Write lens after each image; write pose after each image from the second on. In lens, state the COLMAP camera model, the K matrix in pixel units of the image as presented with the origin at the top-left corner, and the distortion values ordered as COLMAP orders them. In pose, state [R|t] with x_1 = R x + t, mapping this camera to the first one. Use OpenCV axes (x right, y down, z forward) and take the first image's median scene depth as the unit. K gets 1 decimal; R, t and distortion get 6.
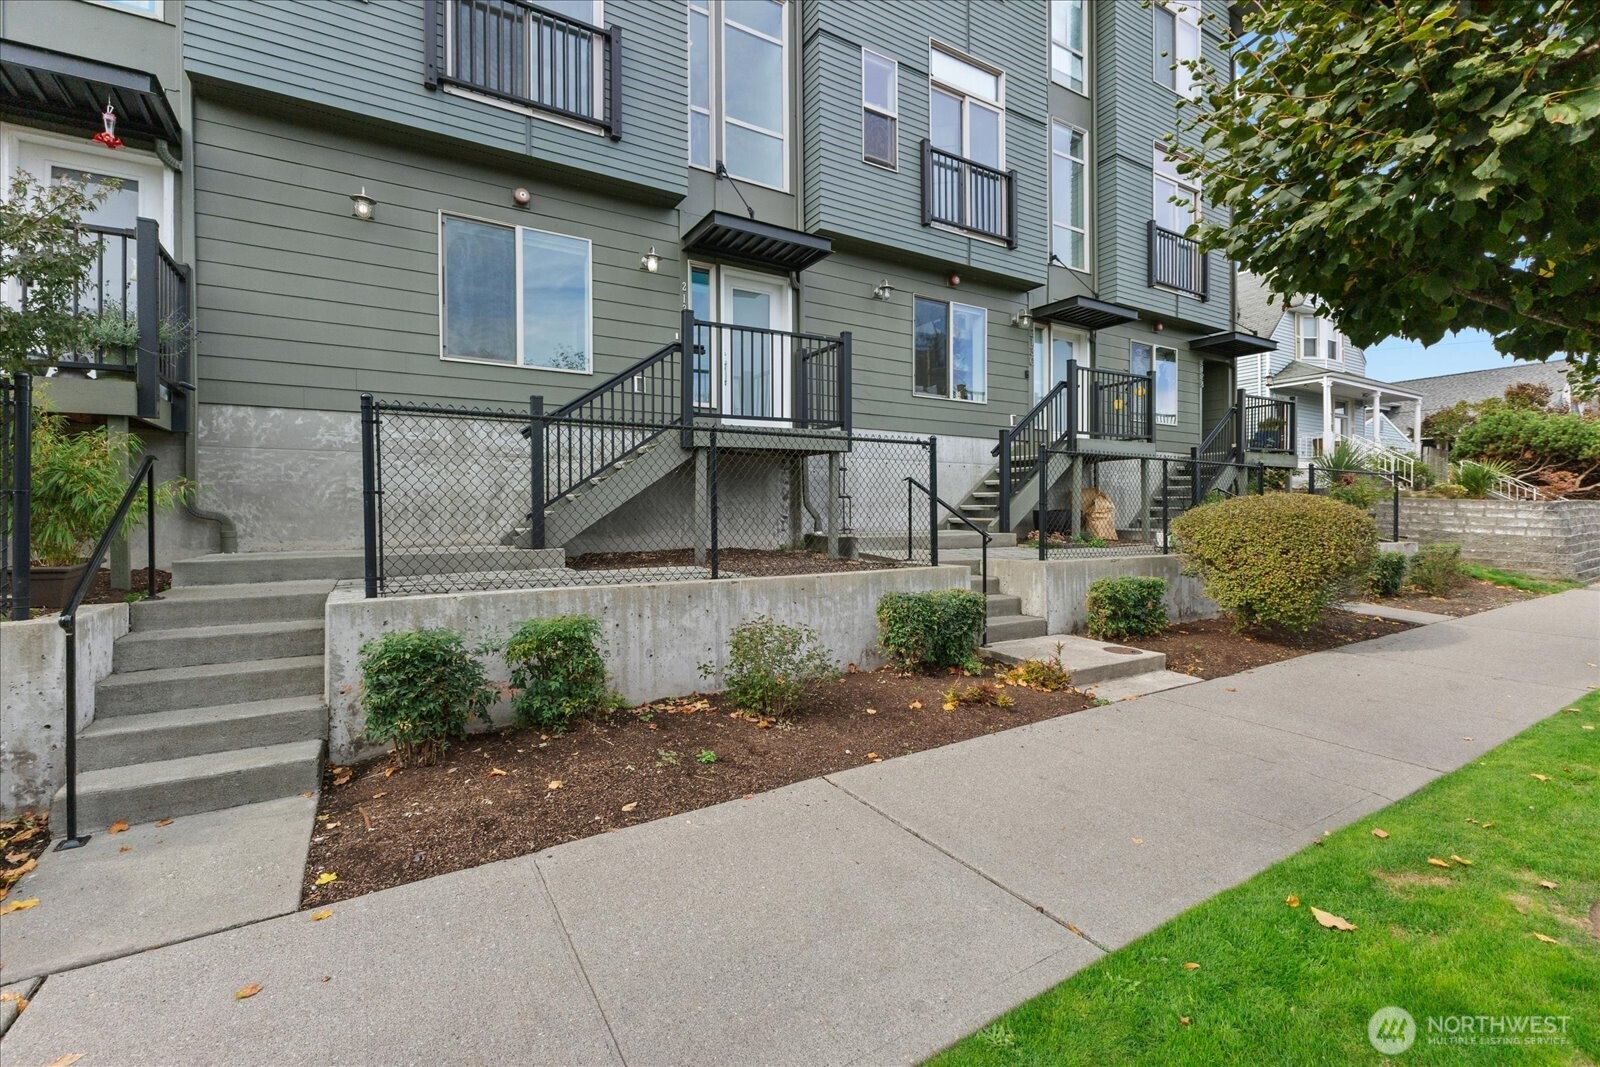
lens RADIAL K [[692.7, 0, 804.5], [0, 692.7, 528.0], [0, 0, 1]] dist [-0.000913, -0.000009]
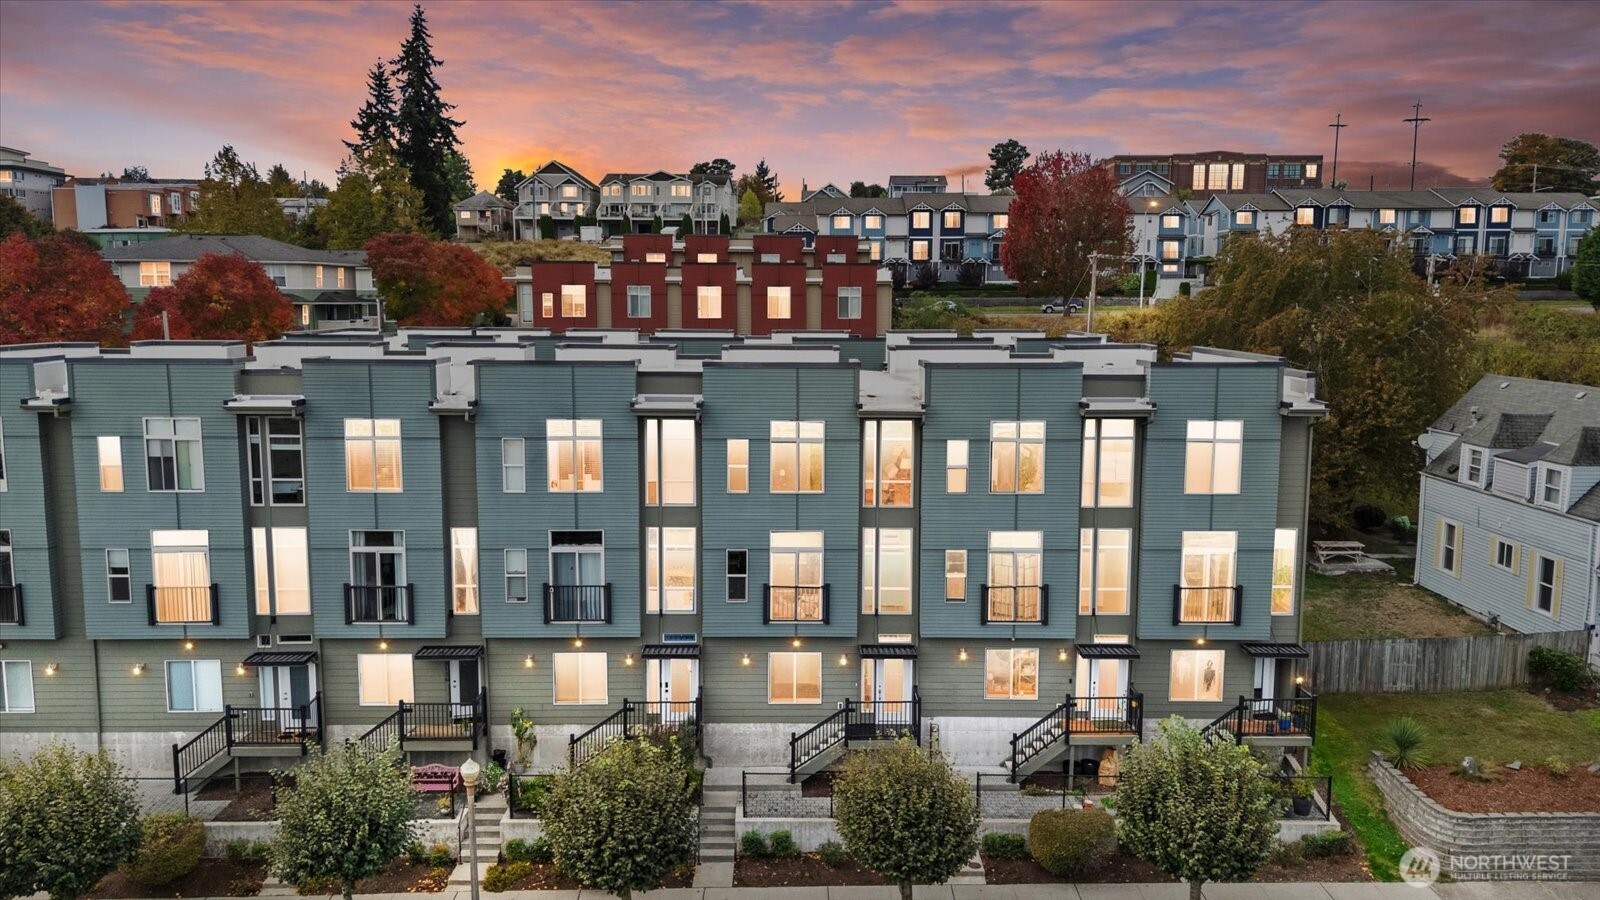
lens RADIAL K [[1217.1, 0, 808.6], [0, 1217.1, 448.0], [0, 0, 1]] dist [0.093081, -0.128608]
pose [[0.858743, 0.074934, -0.506898, 2.356330], [-0.008844, 0.991270, 0.131554, -2.202038], [0.512330, -0.108488, 0.851909, -3.484772]]
